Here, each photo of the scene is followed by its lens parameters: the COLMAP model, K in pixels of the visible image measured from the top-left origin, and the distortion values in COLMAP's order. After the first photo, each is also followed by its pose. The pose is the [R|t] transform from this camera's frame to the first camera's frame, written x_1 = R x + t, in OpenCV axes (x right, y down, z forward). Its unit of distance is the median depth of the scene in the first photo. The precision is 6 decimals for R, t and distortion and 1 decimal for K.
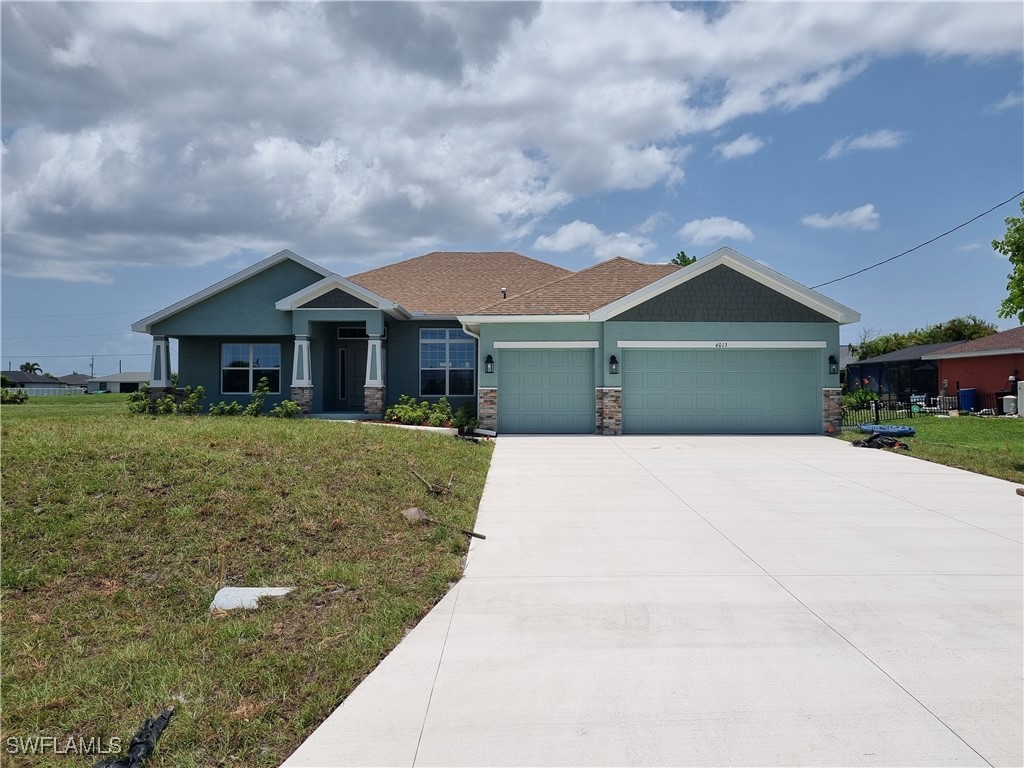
lens RADIAL K [[788.7, 0, 512.0], [0, 788.7, 384.0], [0, 0, 1]] dist [0.063973, -0.056470]
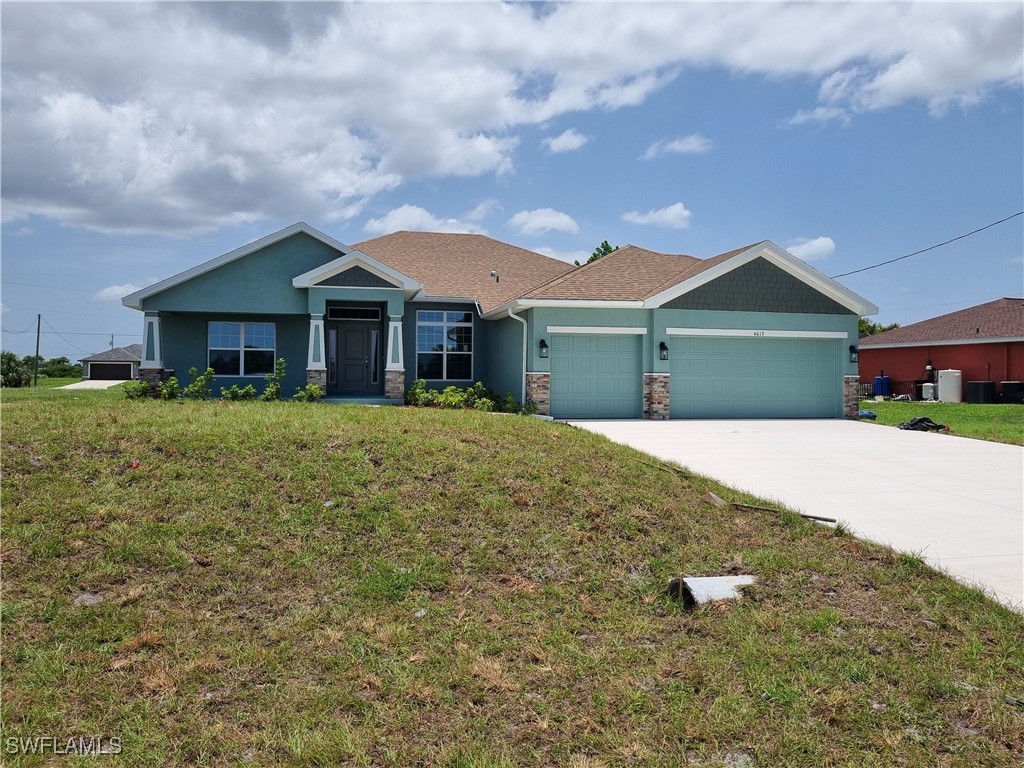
lens RADIAL K [[788.0, 0, 512.0], [0, 788.0, 384.0], [0, 0, 1]] dist [0.033158, 0.005924]
pose [[0.976905, 0.005382, 0.213607, -0.241248], [-0.009495, 0.999789, 0.018234, 0.001298], [-0.213463, -0.019841, 0.976750, 0.037089]]
